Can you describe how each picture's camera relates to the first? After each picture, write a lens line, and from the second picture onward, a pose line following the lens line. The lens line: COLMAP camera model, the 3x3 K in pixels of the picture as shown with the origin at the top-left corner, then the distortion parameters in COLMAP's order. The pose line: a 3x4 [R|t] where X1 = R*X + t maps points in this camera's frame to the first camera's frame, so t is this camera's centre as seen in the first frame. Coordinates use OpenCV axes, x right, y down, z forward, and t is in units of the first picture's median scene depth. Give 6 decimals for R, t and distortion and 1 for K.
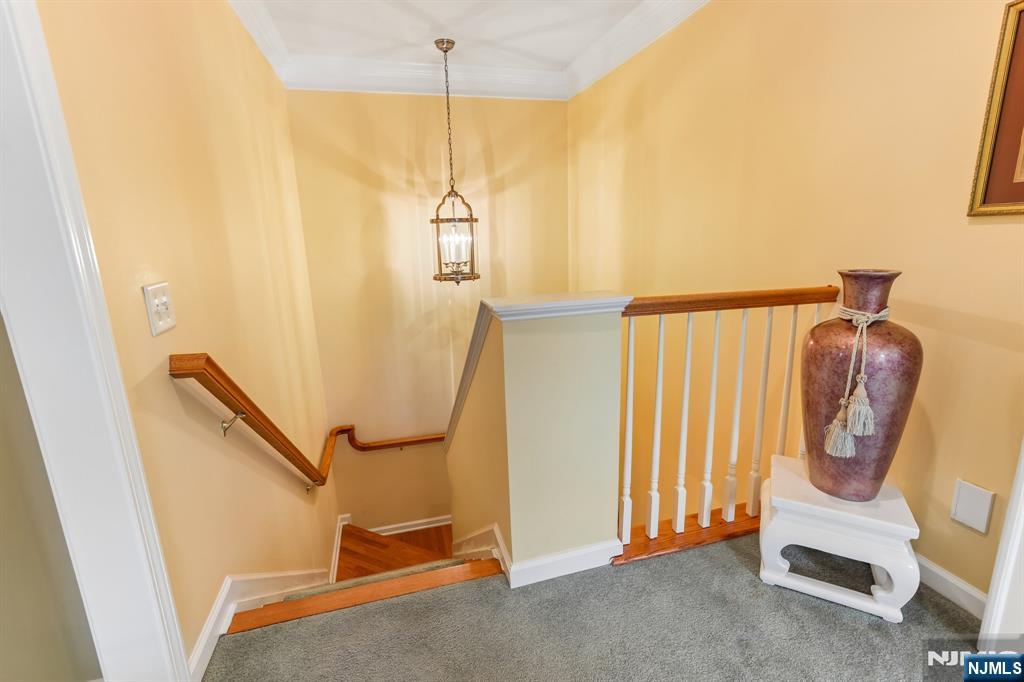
lens RADIAL K [[472.5, 0, 516.8], [0, 472.5, 328.0], [0, 0, 1]] dist [-0.000415, 0.000223]
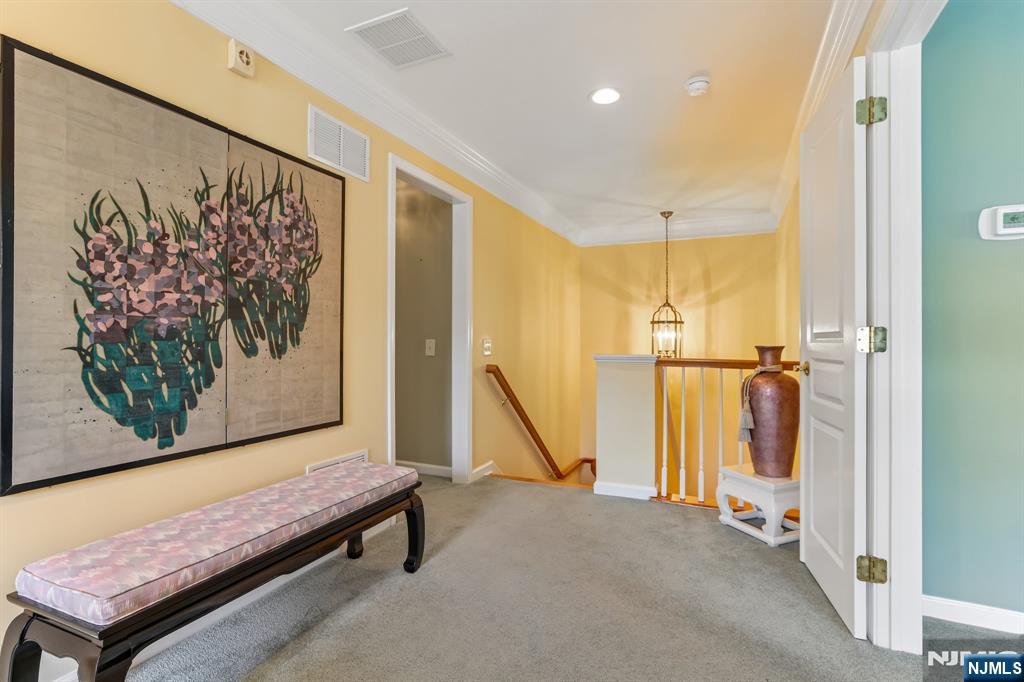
lens RADIAL K [[472.5, 0, 516.8], [0, 472.5, 328.0], [0, 0, 1]] dist [-0.000415, 0.000223]
pose [[0.780479, 0.020380, -0.624850, 0.430487], [-0.154256, 0.974845, -0.160880, 0.099405], [0.605853, 0.221951, 0.763990, -0.407753]]
